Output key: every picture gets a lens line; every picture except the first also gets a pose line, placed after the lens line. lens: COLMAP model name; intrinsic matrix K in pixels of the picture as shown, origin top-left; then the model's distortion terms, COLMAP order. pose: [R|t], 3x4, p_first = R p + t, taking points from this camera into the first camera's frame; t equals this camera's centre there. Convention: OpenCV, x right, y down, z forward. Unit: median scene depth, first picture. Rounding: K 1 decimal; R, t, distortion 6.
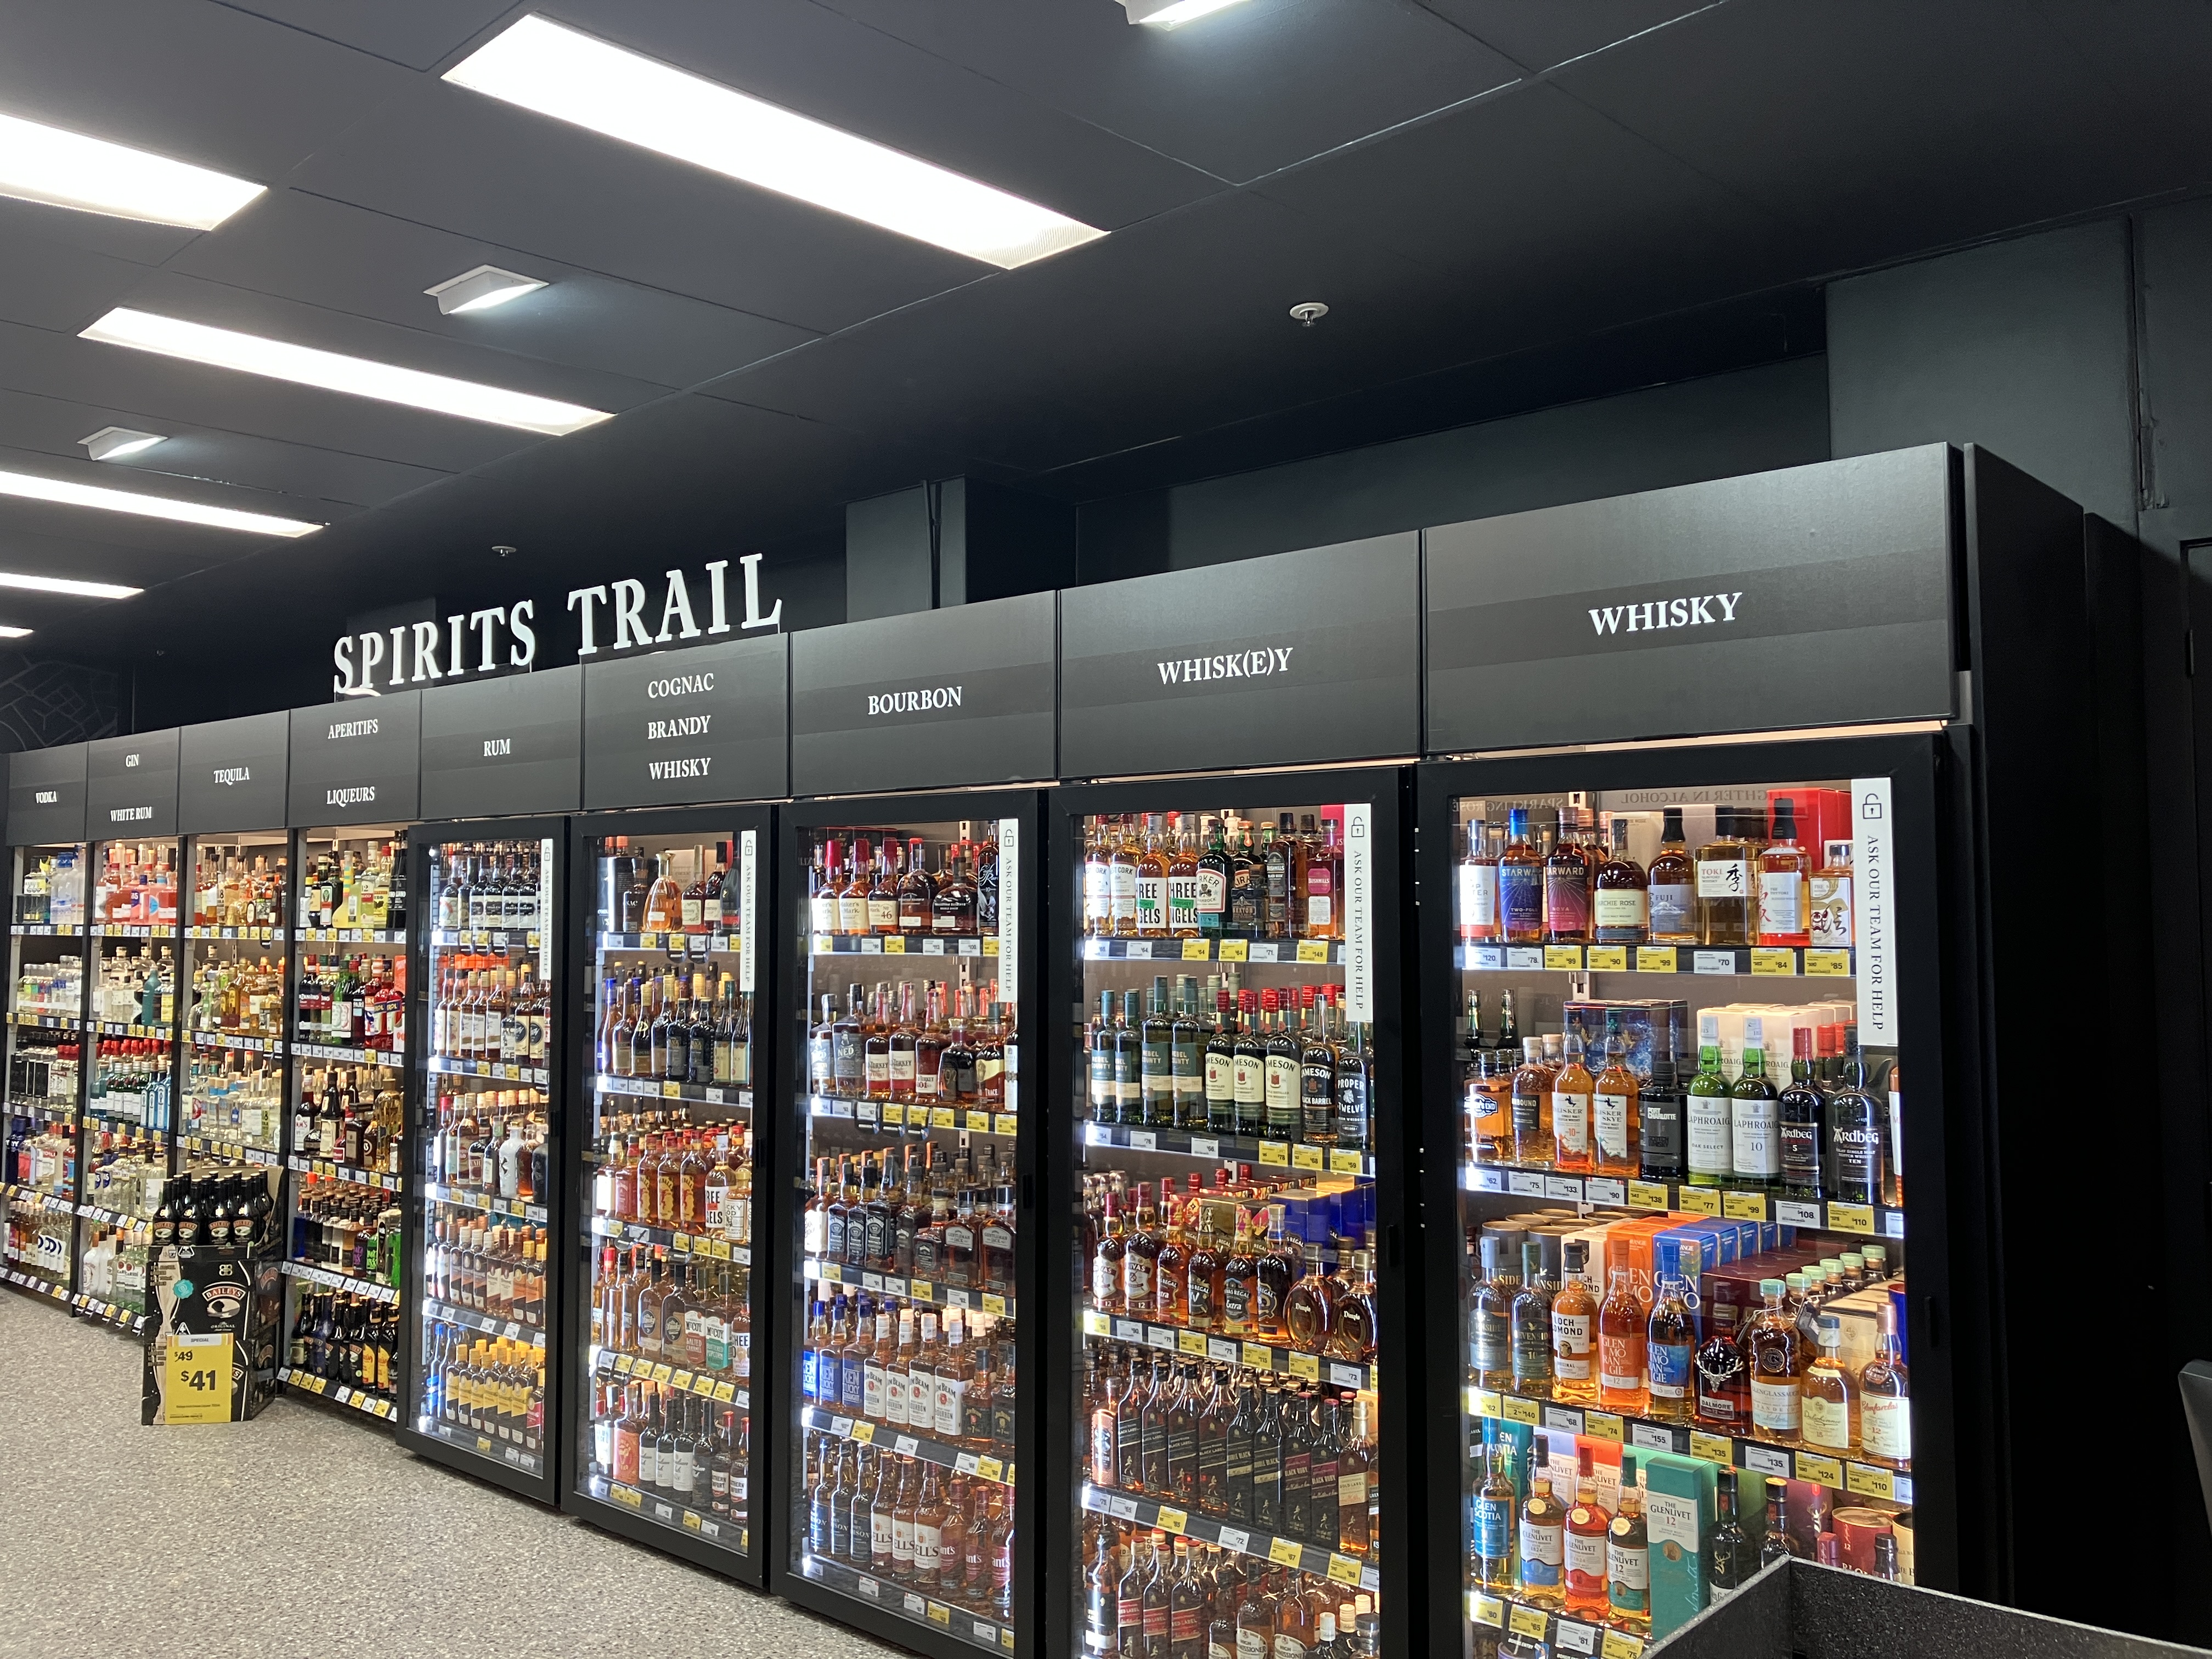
lens RADIAL K [[1821.5, 0, 1106.0], [0, 1821.5, 829.5], [0, 0, 1]] dist [0.009806, -0.004349]
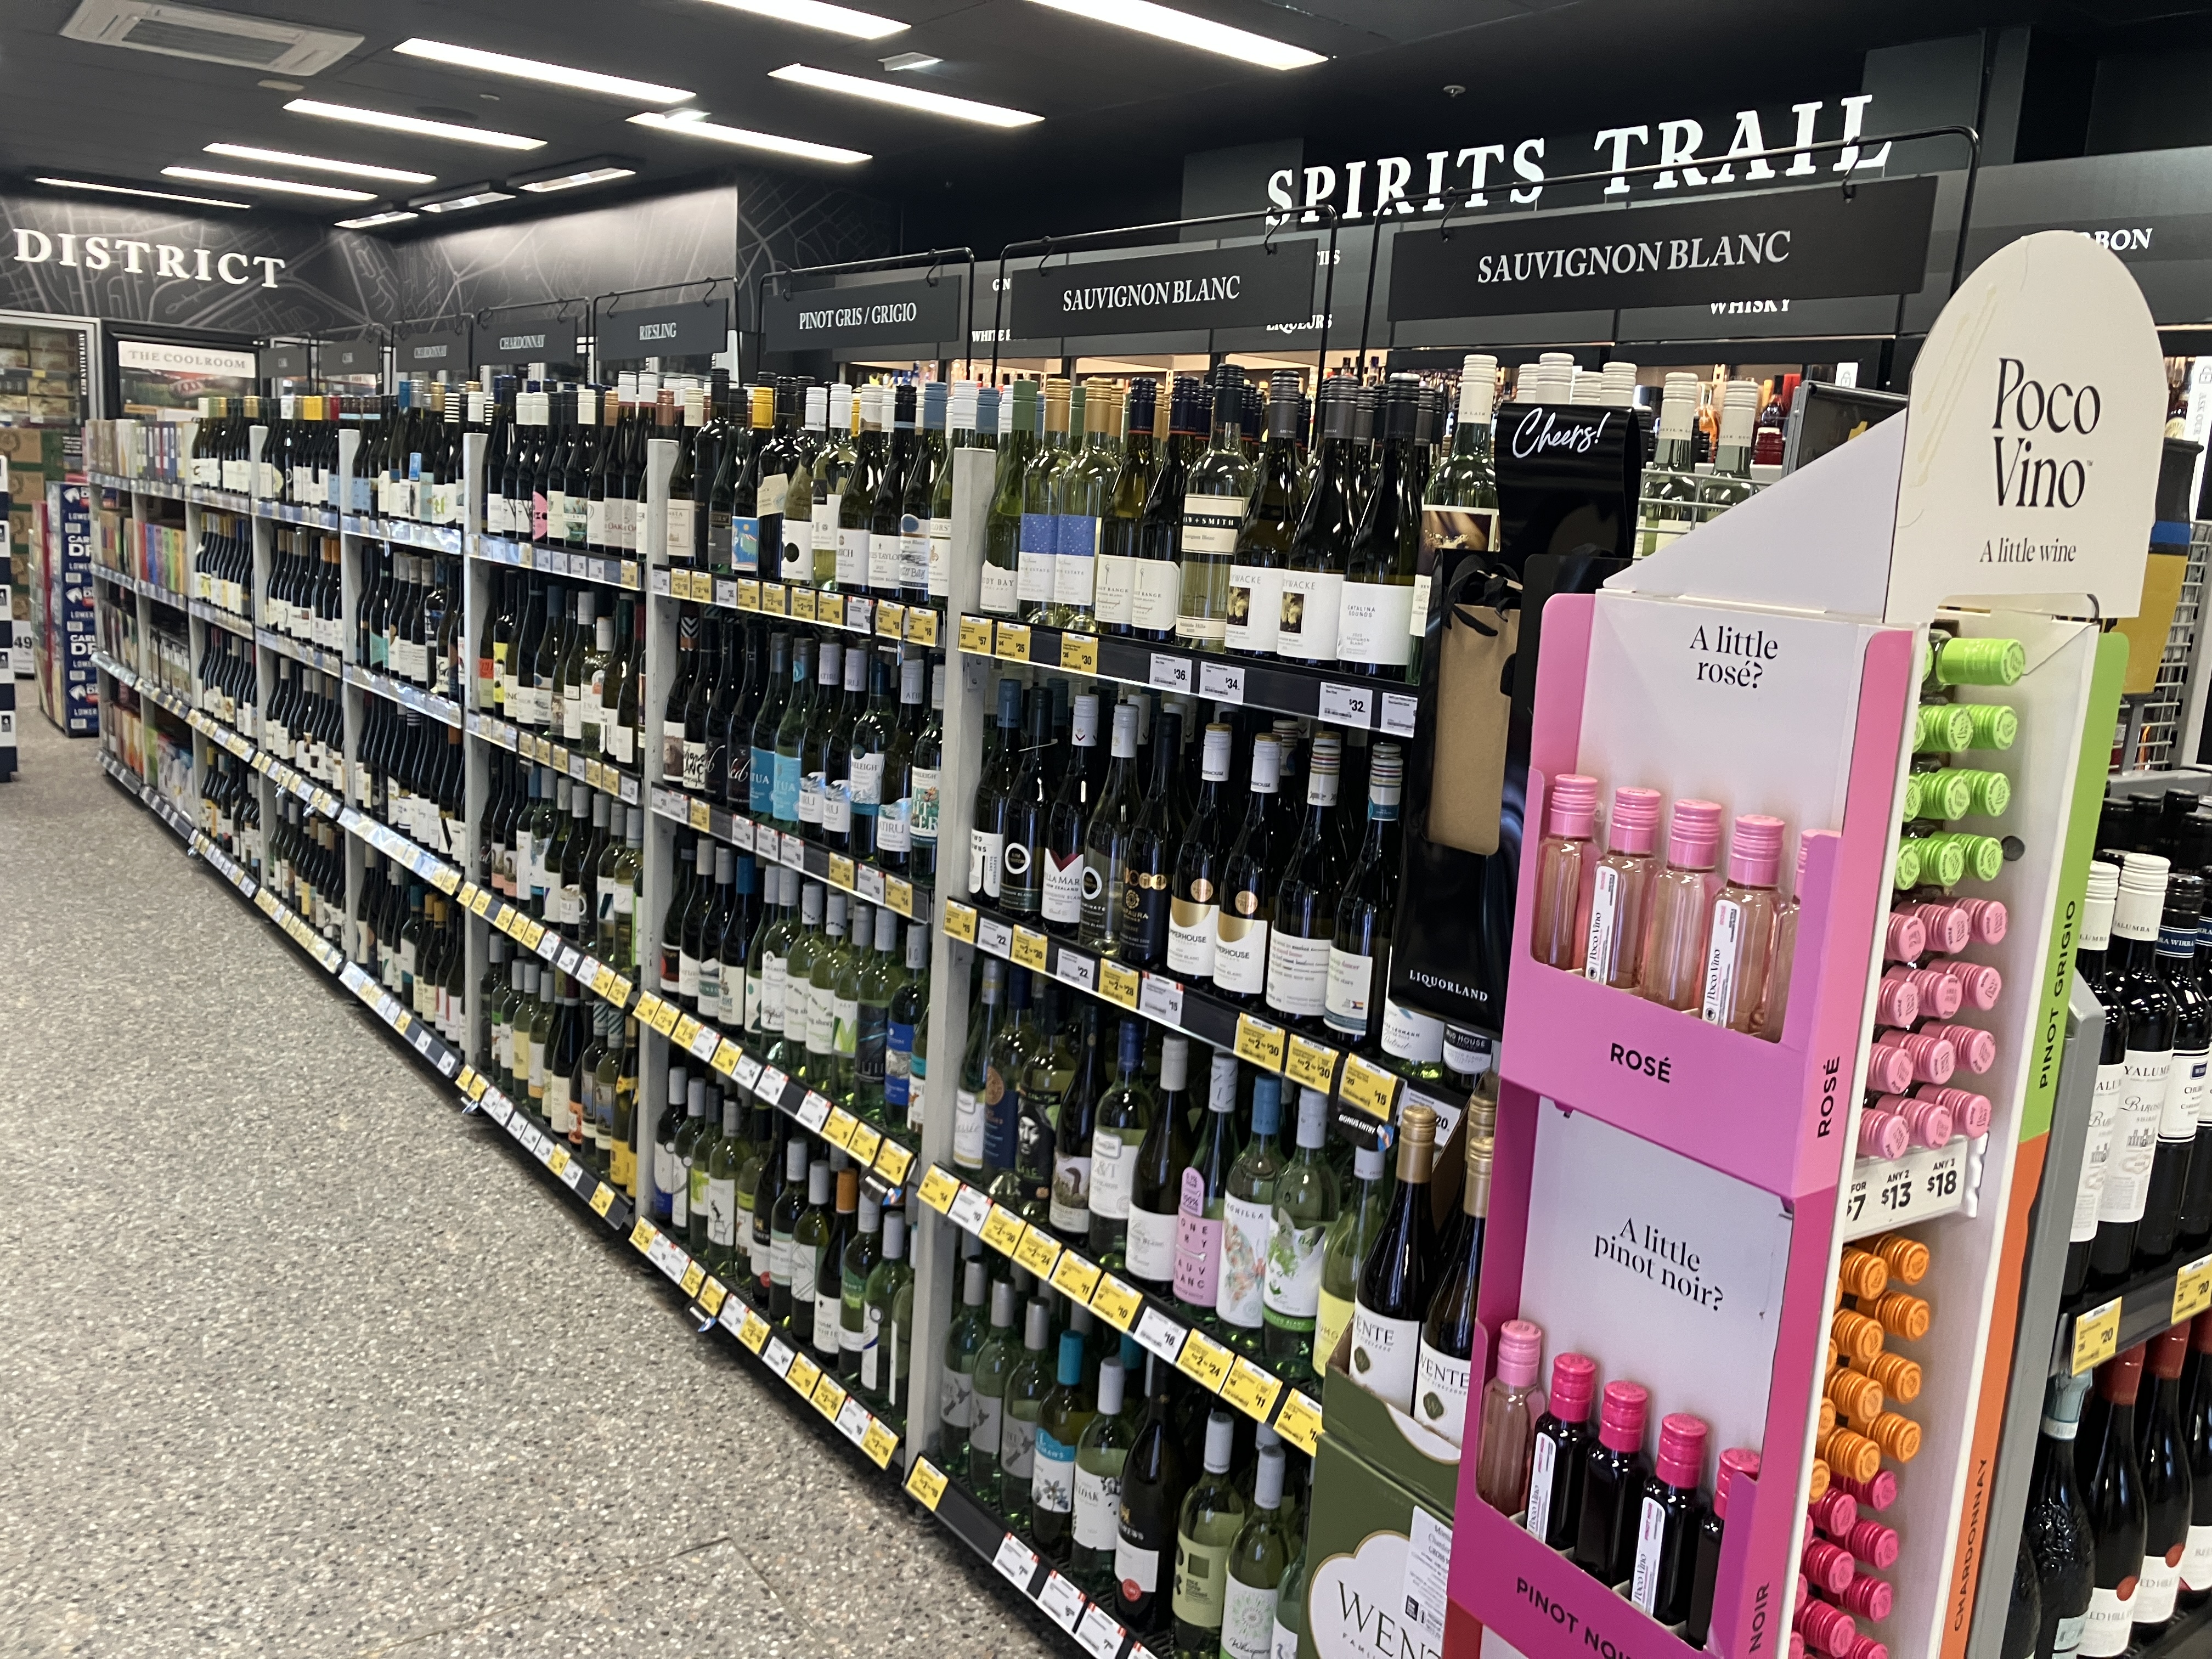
lens RADIAL K [[1821.5, 0, 1106.0], [0, 1821.5, 829.5], [0, 0, 1]] dist [0.009806, -0.004349]
pose [[0.987020, 0.087000, -0.134993, -0.403727], [-0.055738, 0.973882, 0.220107, 0.049668], [0.150617, -0.209725, 0.966090, -0.165874]]
